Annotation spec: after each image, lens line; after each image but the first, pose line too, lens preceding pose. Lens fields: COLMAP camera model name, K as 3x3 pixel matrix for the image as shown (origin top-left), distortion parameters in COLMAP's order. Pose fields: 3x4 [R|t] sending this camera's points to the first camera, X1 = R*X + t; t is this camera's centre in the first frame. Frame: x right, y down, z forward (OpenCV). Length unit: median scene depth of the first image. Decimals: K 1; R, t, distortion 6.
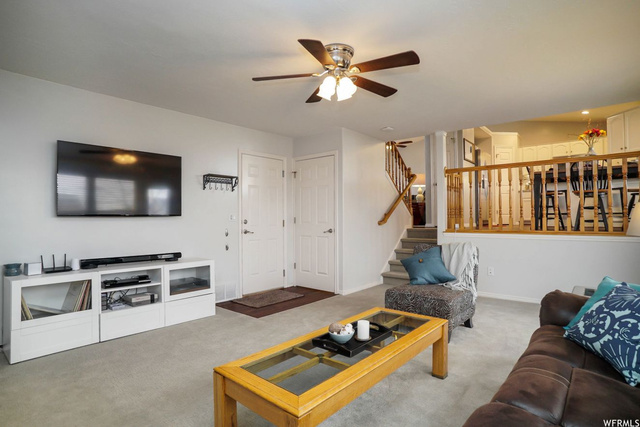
lens RADIAL K [[336.3, 0, 317.3], [0, 336.3, 214.9], [0, 0, 1]] dist [-0.047357, 0.009779]
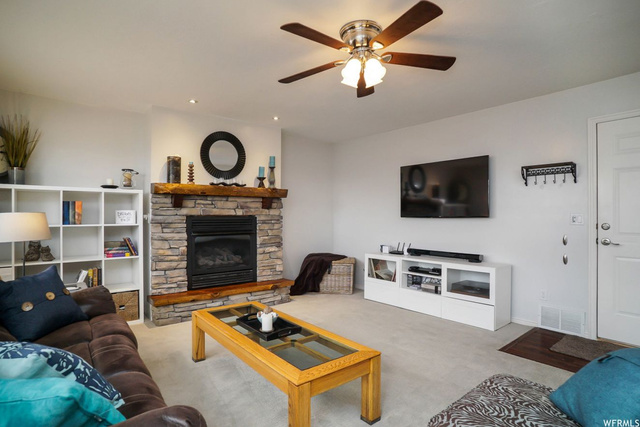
lens RADIAL K [[336.3, 0, 320.6], [0, 336.3, 215.7], [0, 0, 1]] dist [-0.047357, 0.009779]
pose [[-0.167180, 0.008574, -0.985889, 0.621634], [0.012547, 0.999900, 0.006568, -0.014880], [0.985847, -0.011272, -0.167271, 0.701431]]
